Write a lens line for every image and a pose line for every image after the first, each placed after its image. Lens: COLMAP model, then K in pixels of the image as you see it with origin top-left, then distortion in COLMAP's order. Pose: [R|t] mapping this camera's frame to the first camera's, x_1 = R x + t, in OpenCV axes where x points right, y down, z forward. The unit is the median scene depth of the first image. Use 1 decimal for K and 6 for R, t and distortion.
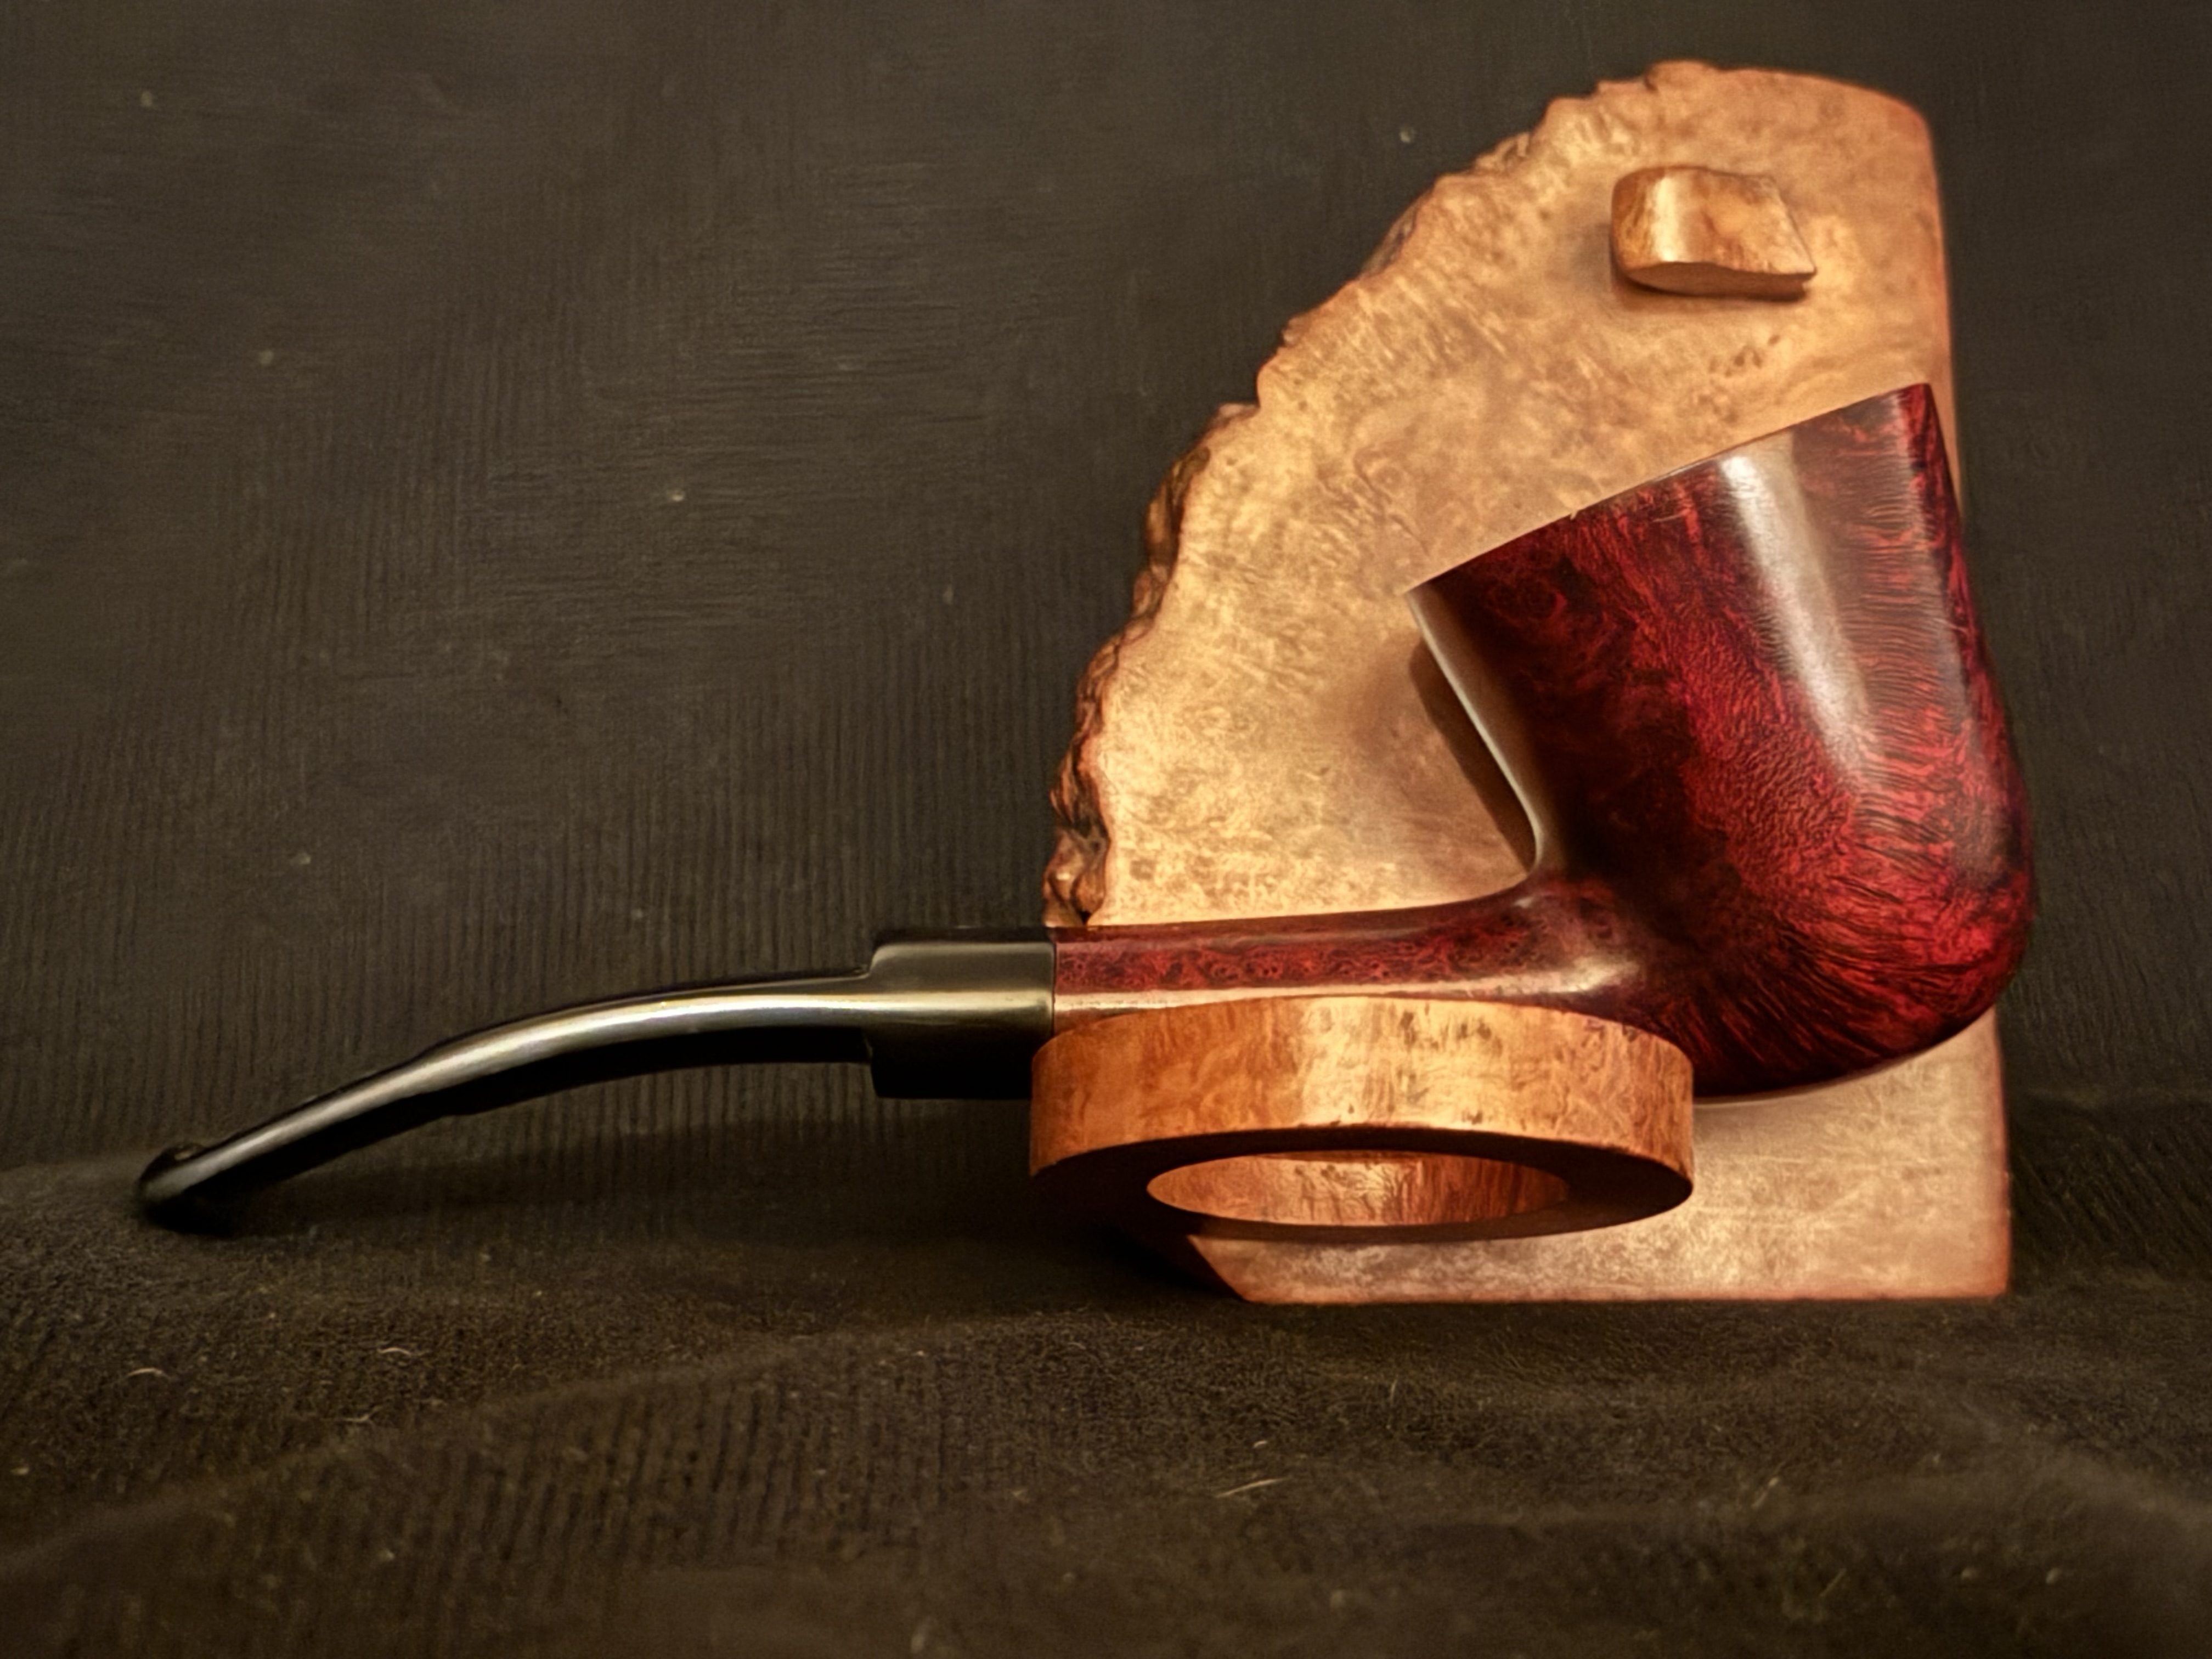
lens RADIAL K [[3817.7, 0, 1106.0], [0, 3817.7, 829.5], [0, 0, 1]] dist [0.132430, -0.201208]
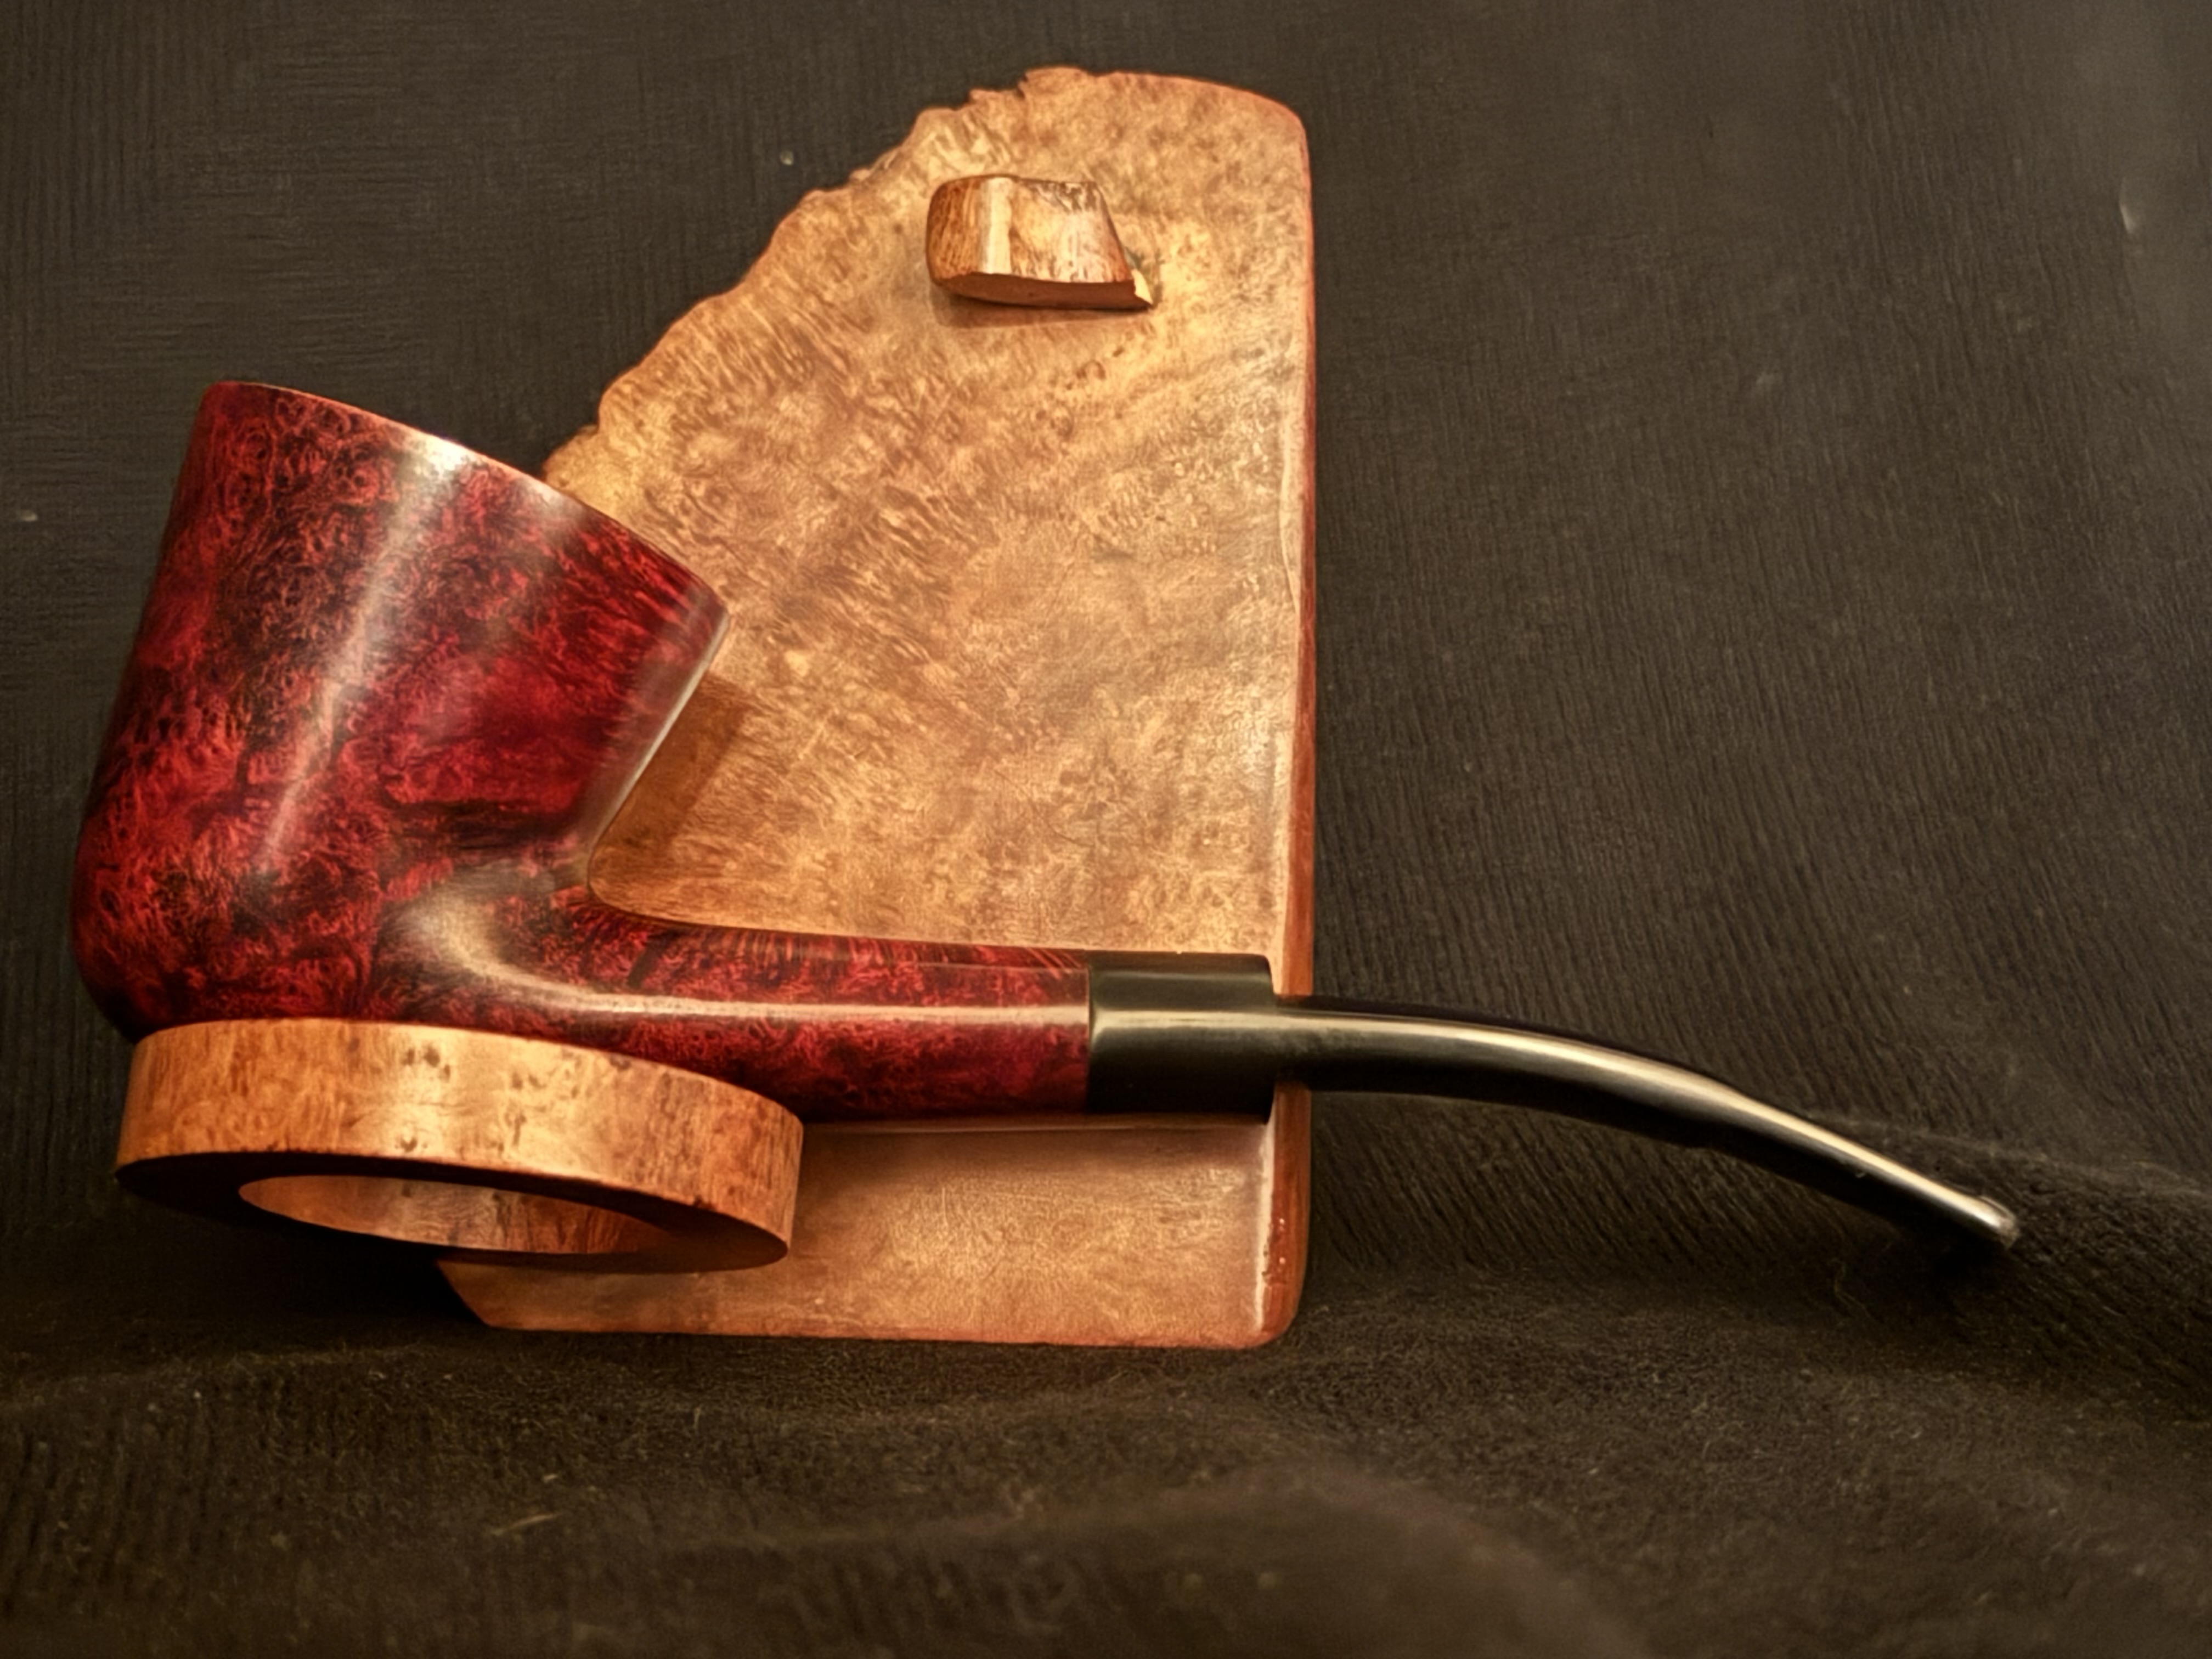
lens RADIAL K [[3817.7, 0, 1106.0], [0, 3817.7, 829.5], [0, 0, 1]] dist [0.132430, -0.201208]
pose [[0.968460, 0.007516, -0.249056, 0.416267], [-0.009144, 0.999944, -0.005381, -0.001940], [0.249001, 0.007489, 0.968474, 0.067906]]
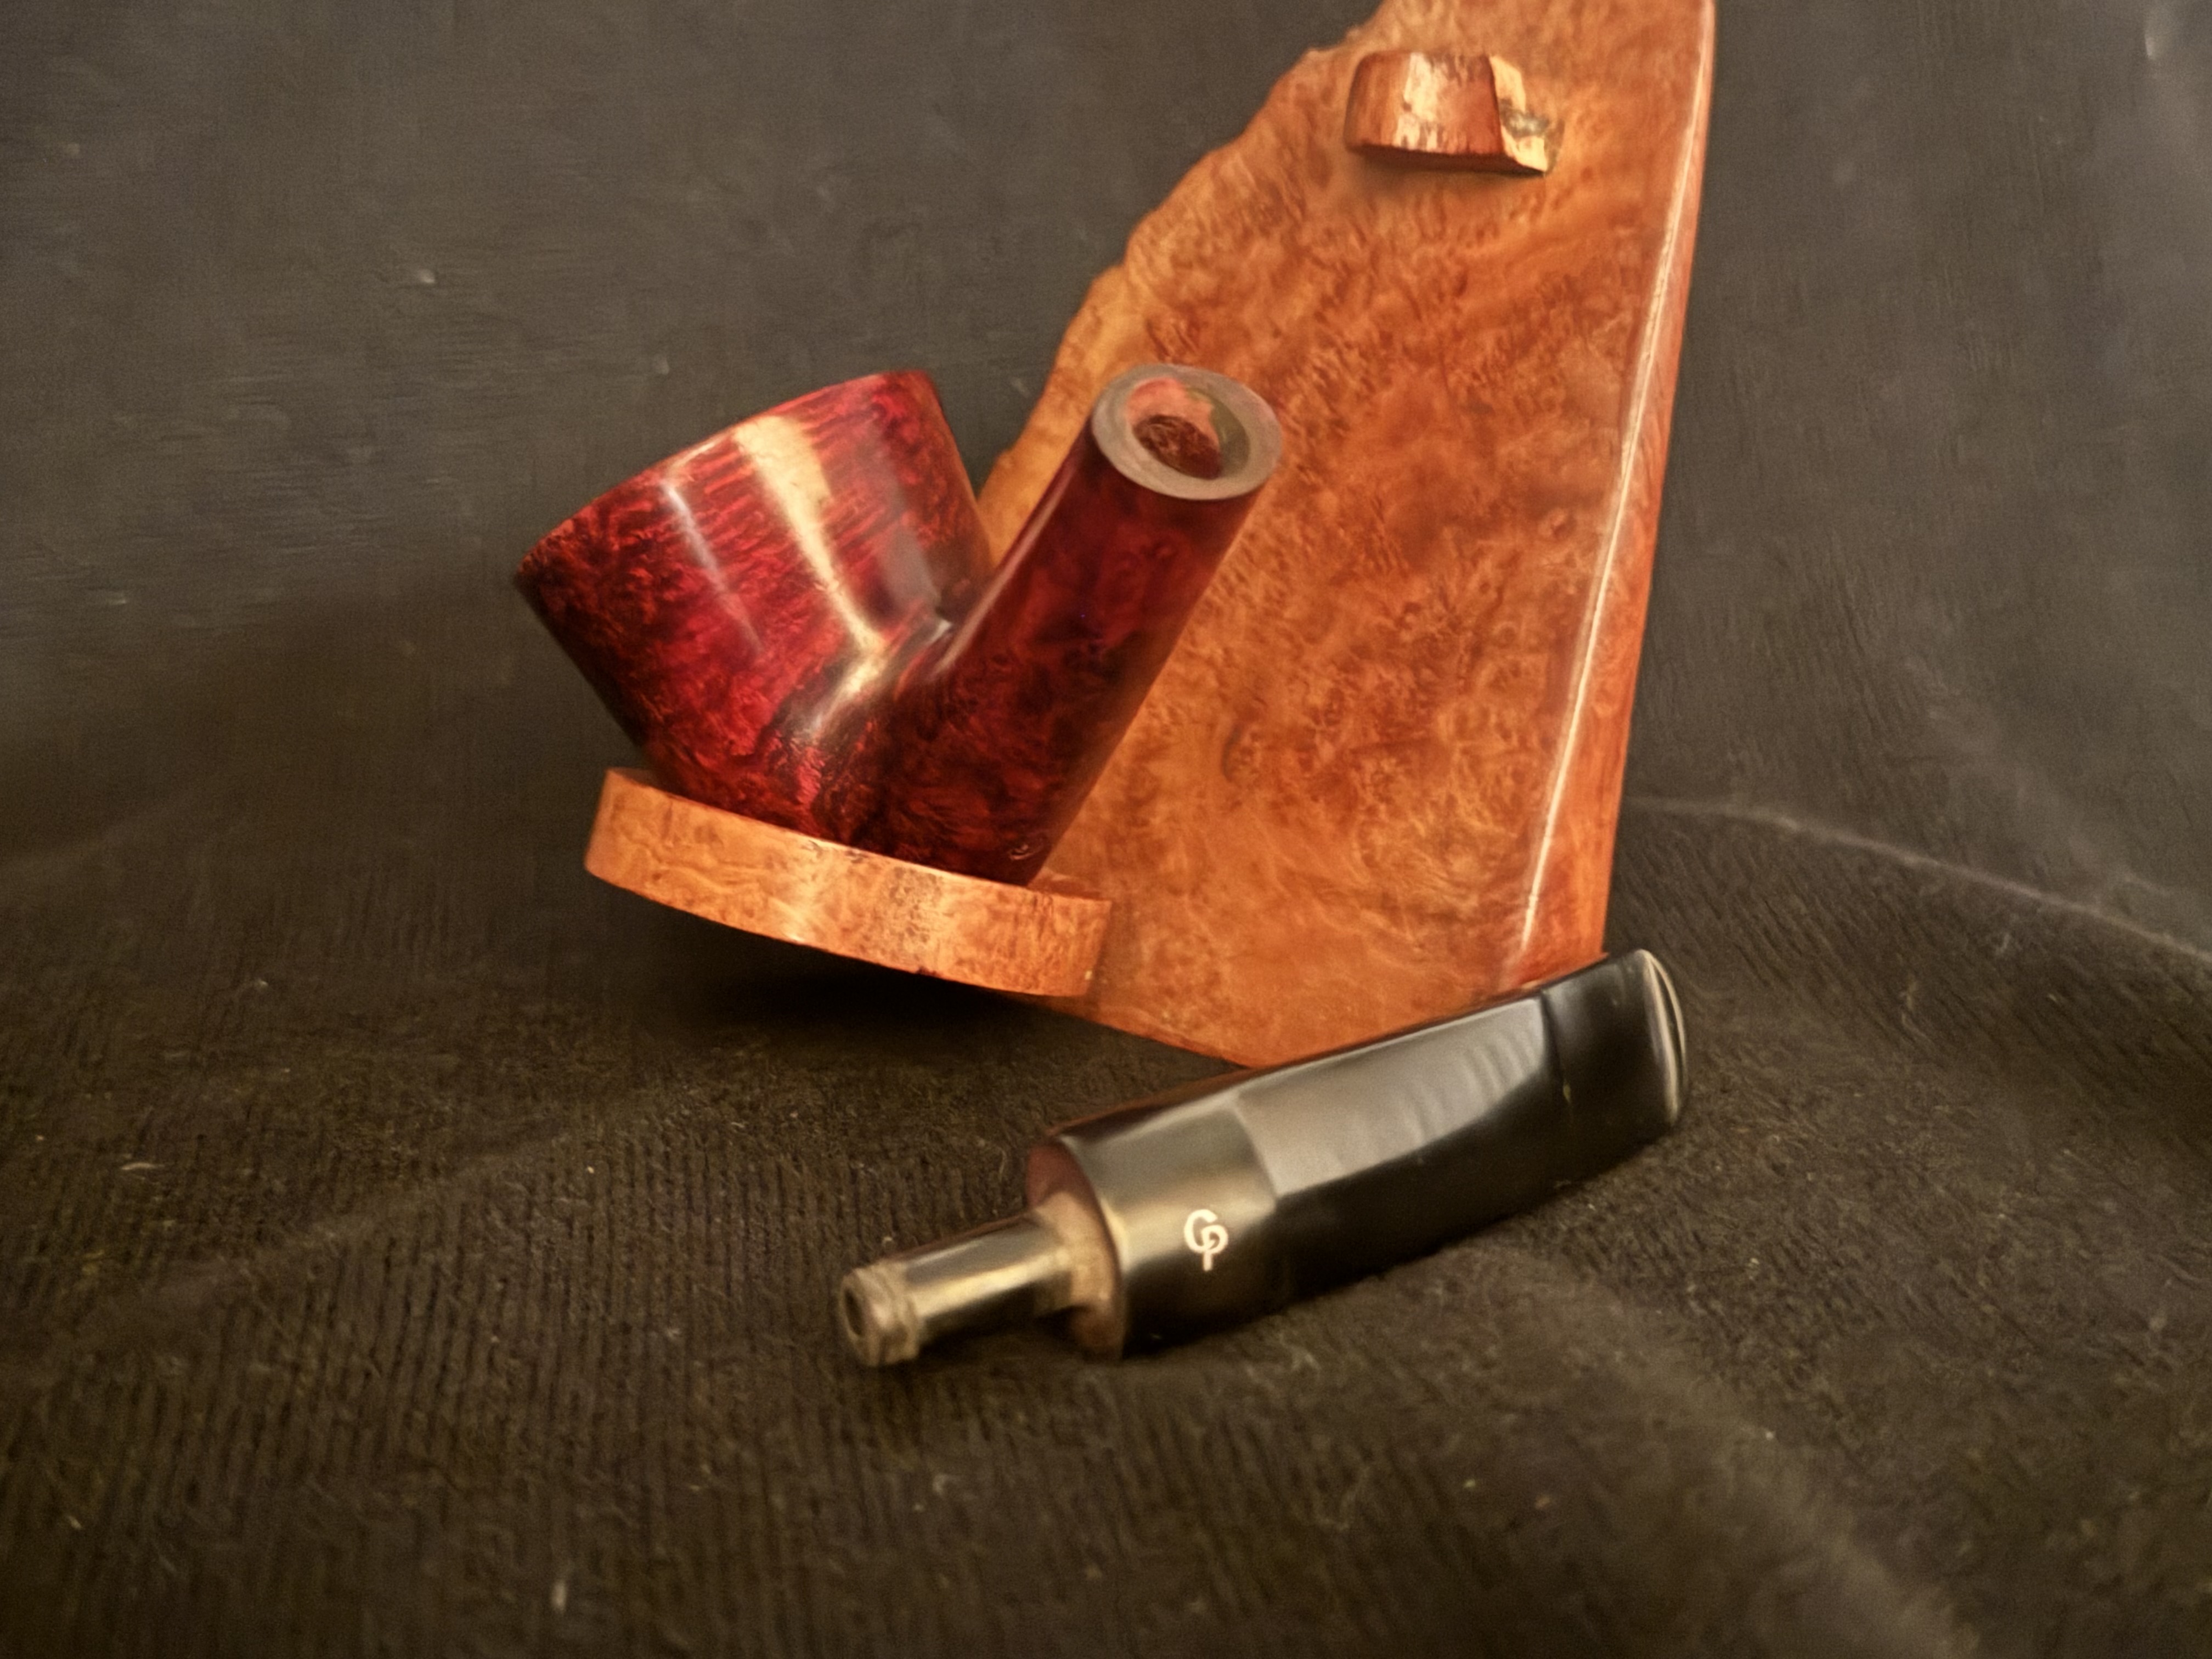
lens RADIAL K [[2533.8, 0, 1106.0], [0, 2533.8, 829.5], [0, 0, 1]] dist [0.203526, -0.641236]
pose [[0.718930, 0.190460, -0.668479, 0.603926], [-0.055435, 0.974374, 0.217996, -0.111047], [0.692868, -0.119667, 0.711065, 0.404425]]
